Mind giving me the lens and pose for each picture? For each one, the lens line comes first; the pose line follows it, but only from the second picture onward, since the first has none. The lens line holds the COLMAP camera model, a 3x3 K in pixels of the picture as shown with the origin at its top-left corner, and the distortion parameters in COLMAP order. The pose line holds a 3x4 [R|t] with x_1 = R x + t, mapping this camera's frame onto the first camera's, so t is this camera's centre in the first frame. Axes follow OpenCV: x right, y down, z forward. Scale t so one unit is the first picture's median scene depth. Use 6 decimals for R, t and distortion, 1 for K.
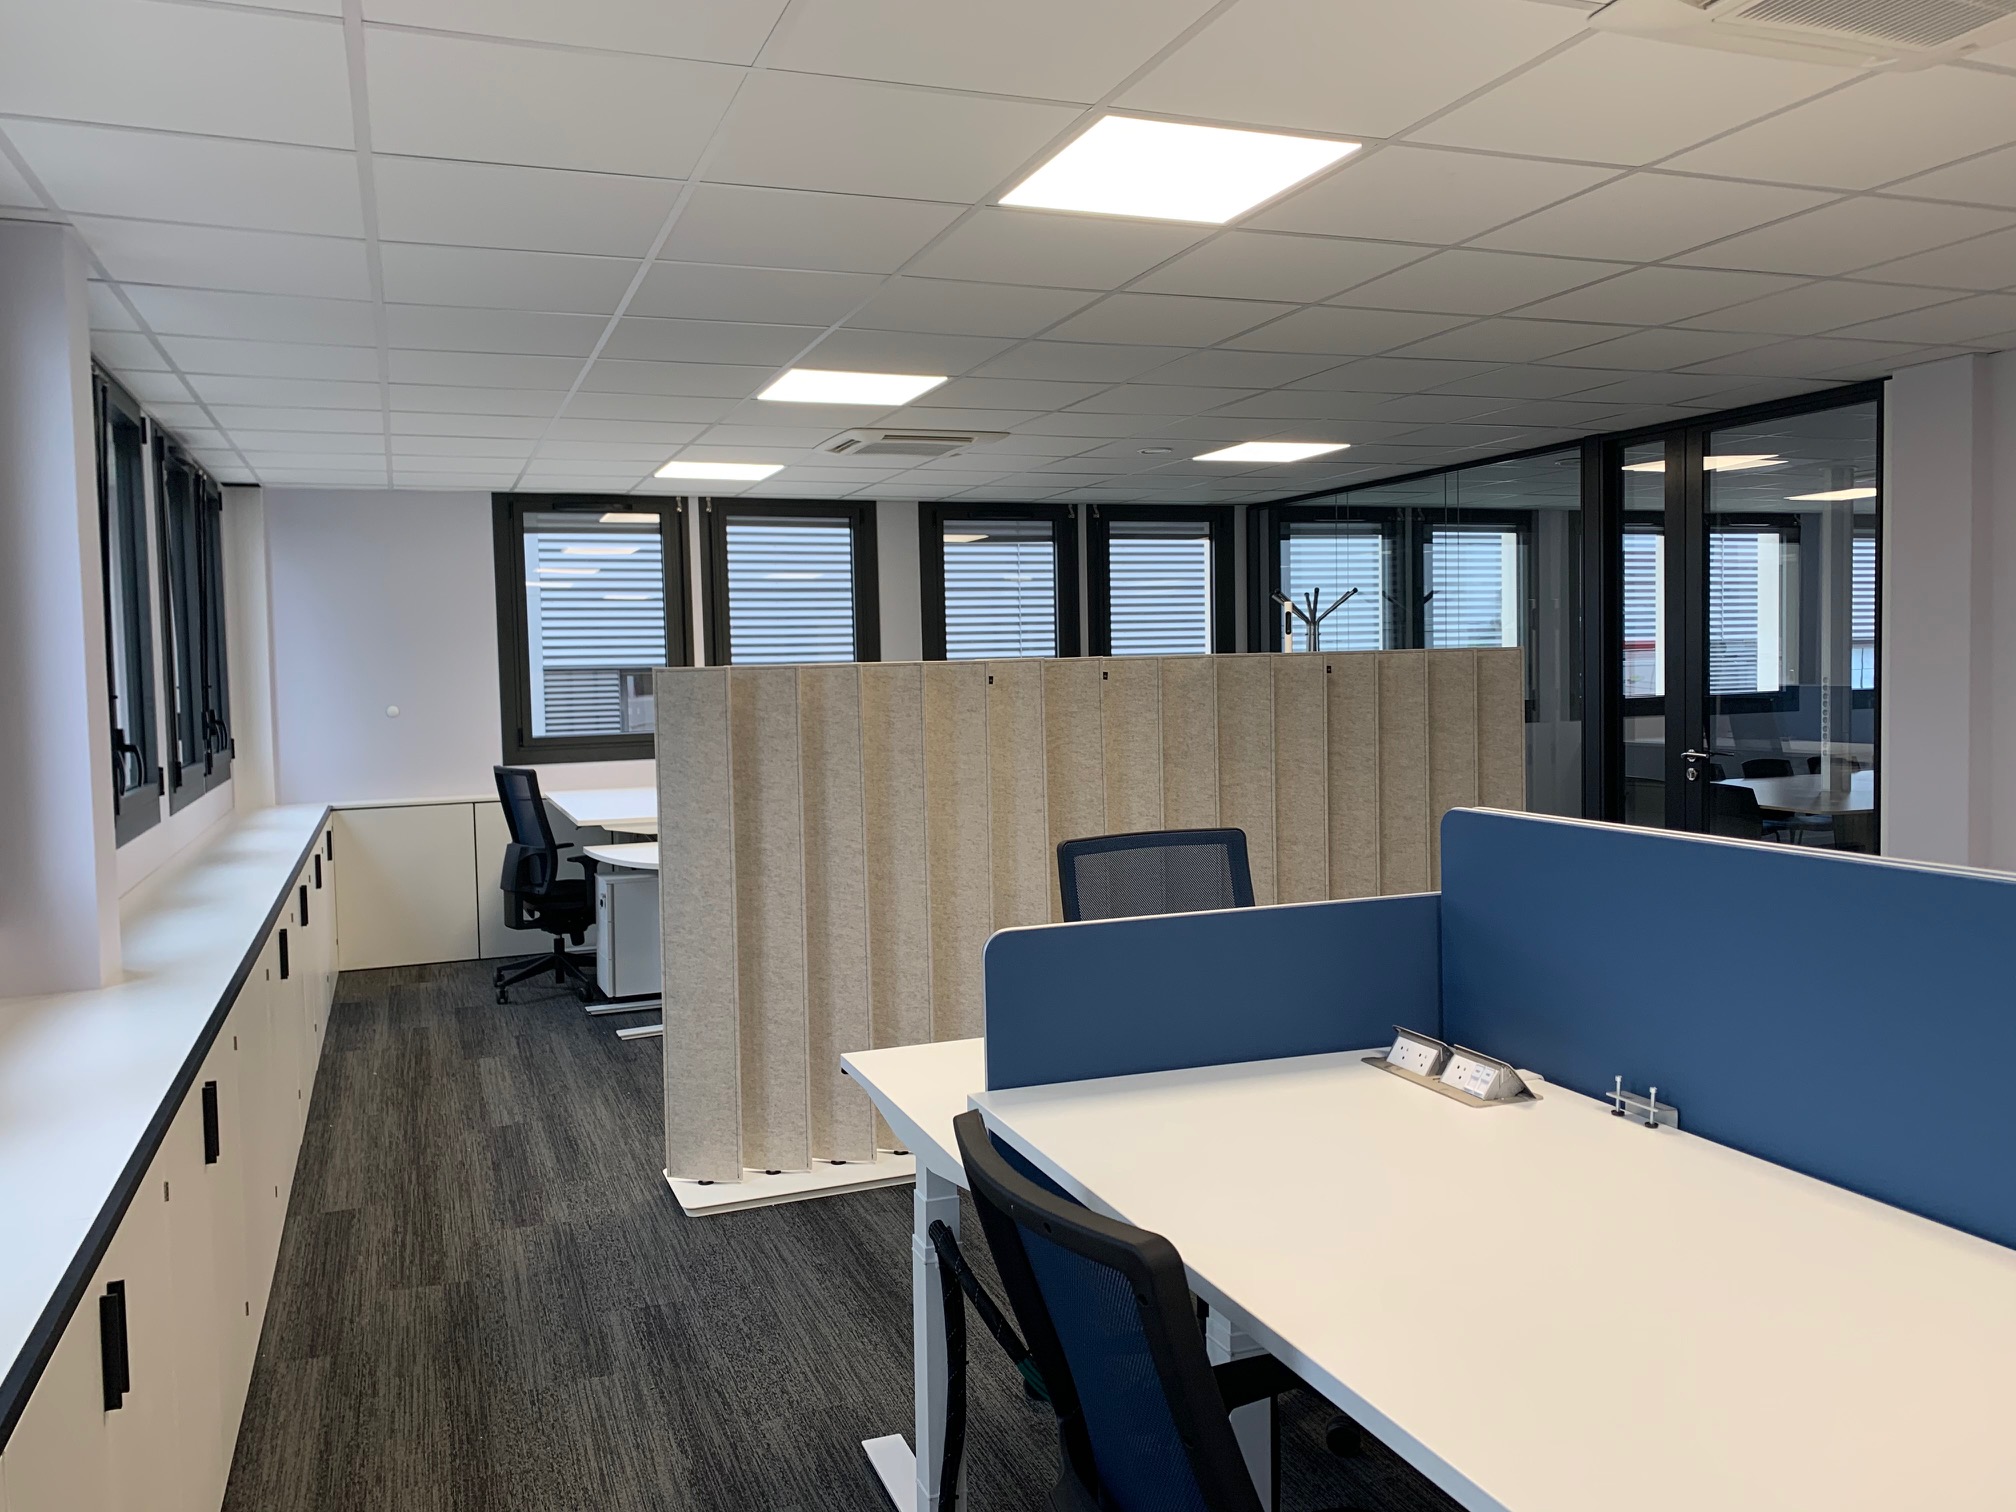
lens RADIAL K [[1587.6, 0, 1010.1], [0, 1587.6, 748.2], [0, 0, 1]] dist [0.006848, 0.000528]
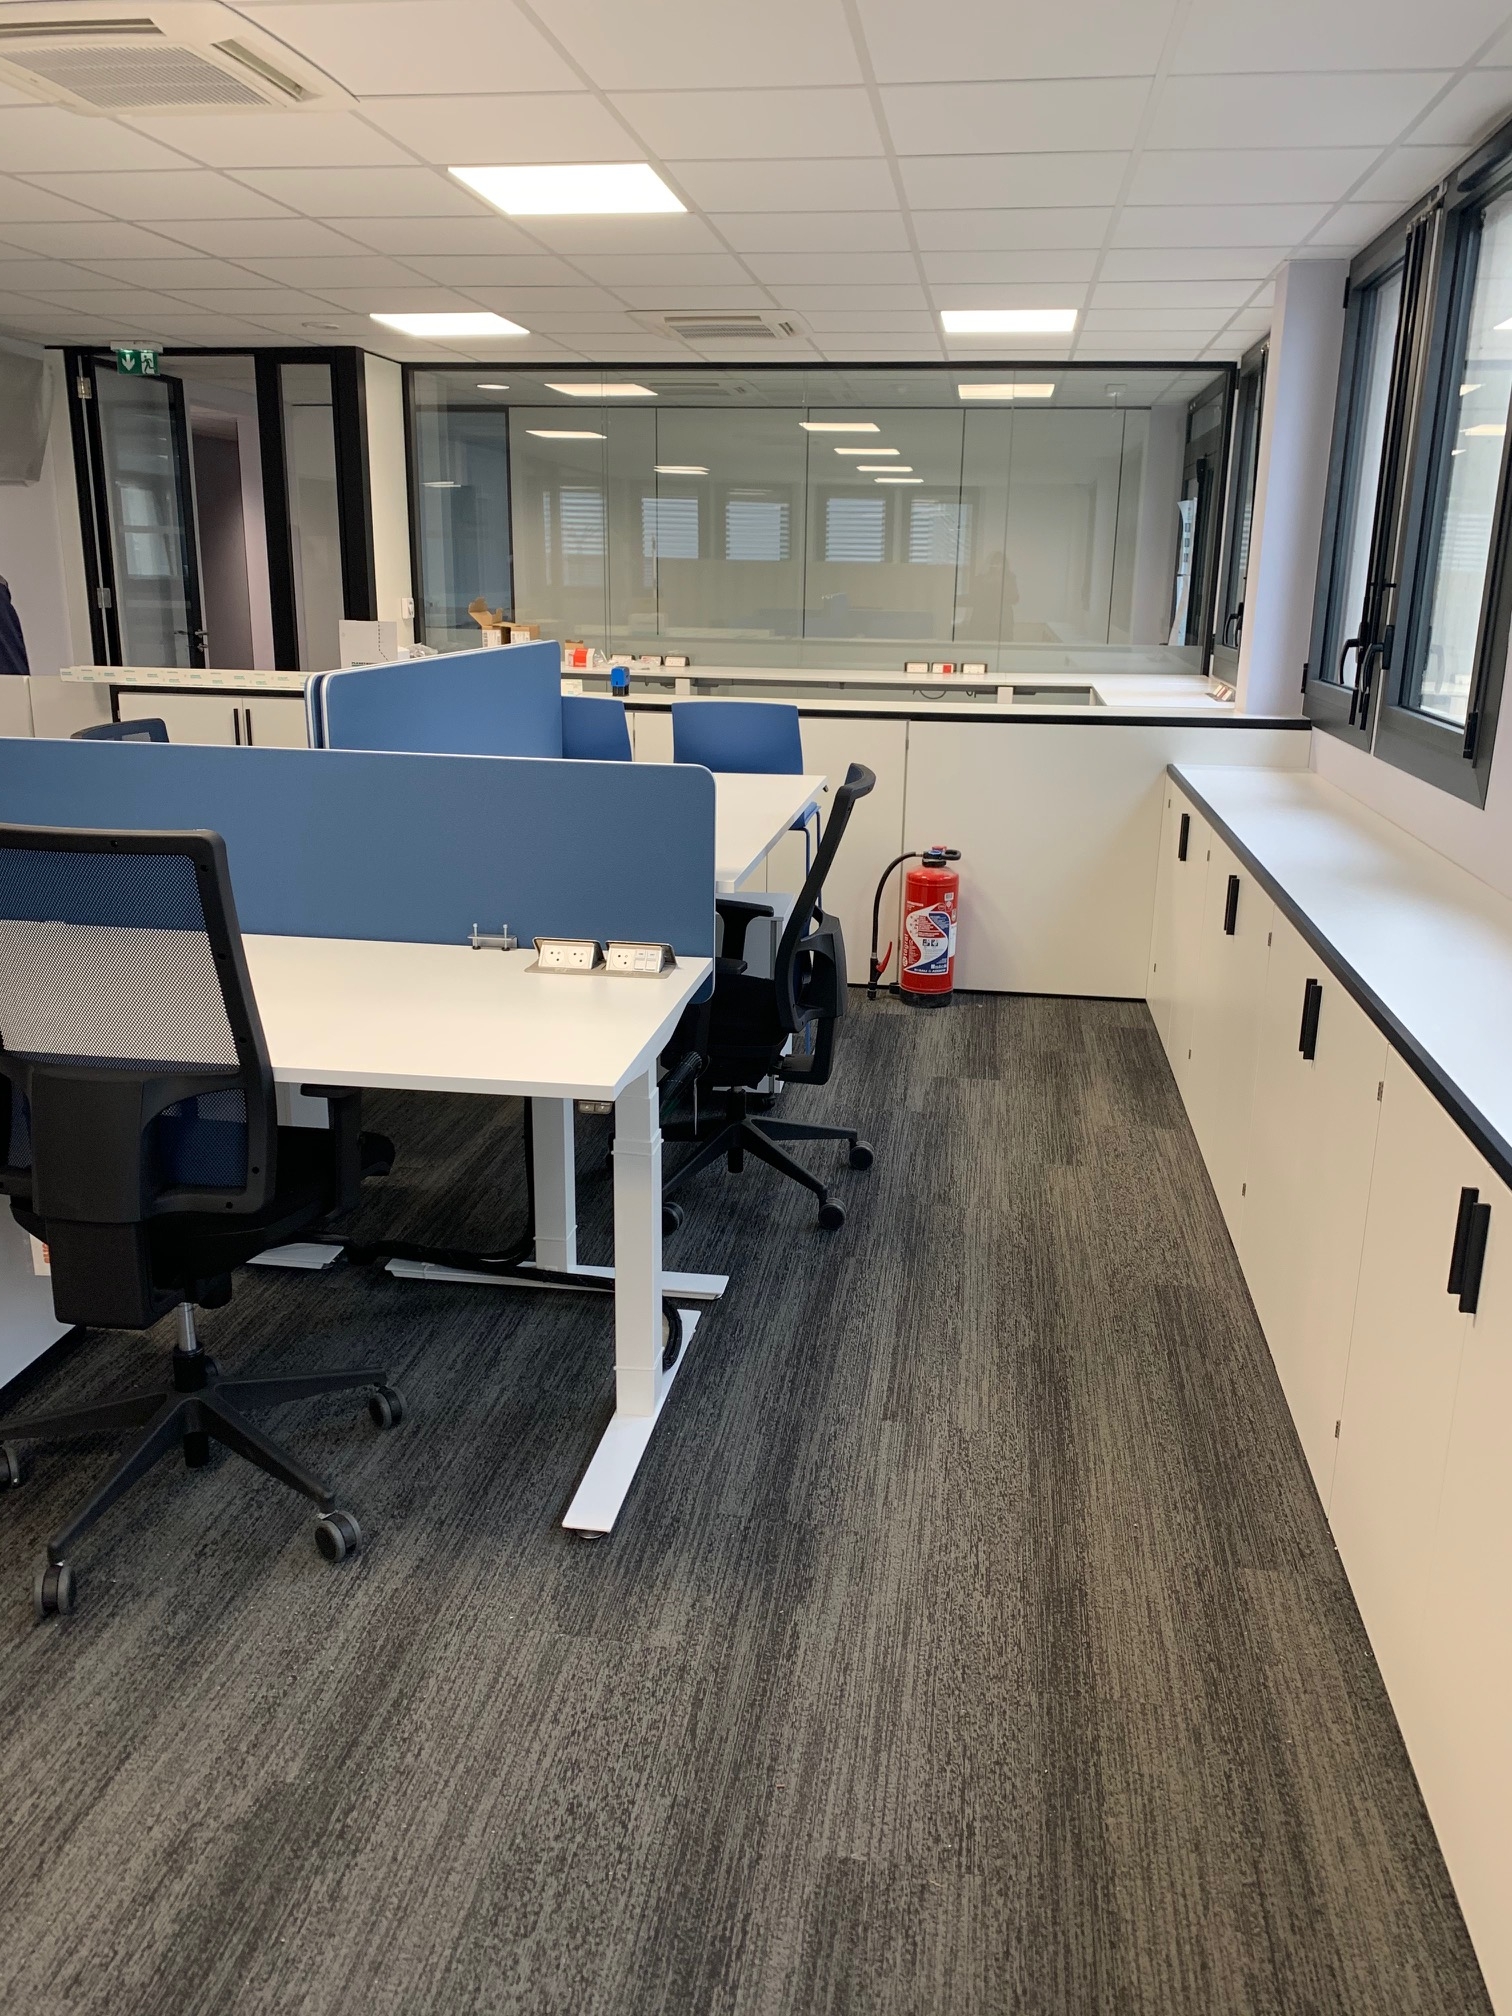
lens RADIAL K [[1587.6, 0, 757.6], [0, 1587.6, 1010.7], [0, 0, 1]] dist [0.006848, 0.000528]
pose [[-0.872302, -0.126473, 0.472328, -0.442696], [0.029876, 0.950380, 0.309653, -0.058225], [-0.488054, 0.284222, -0.825240, 1.351529]]
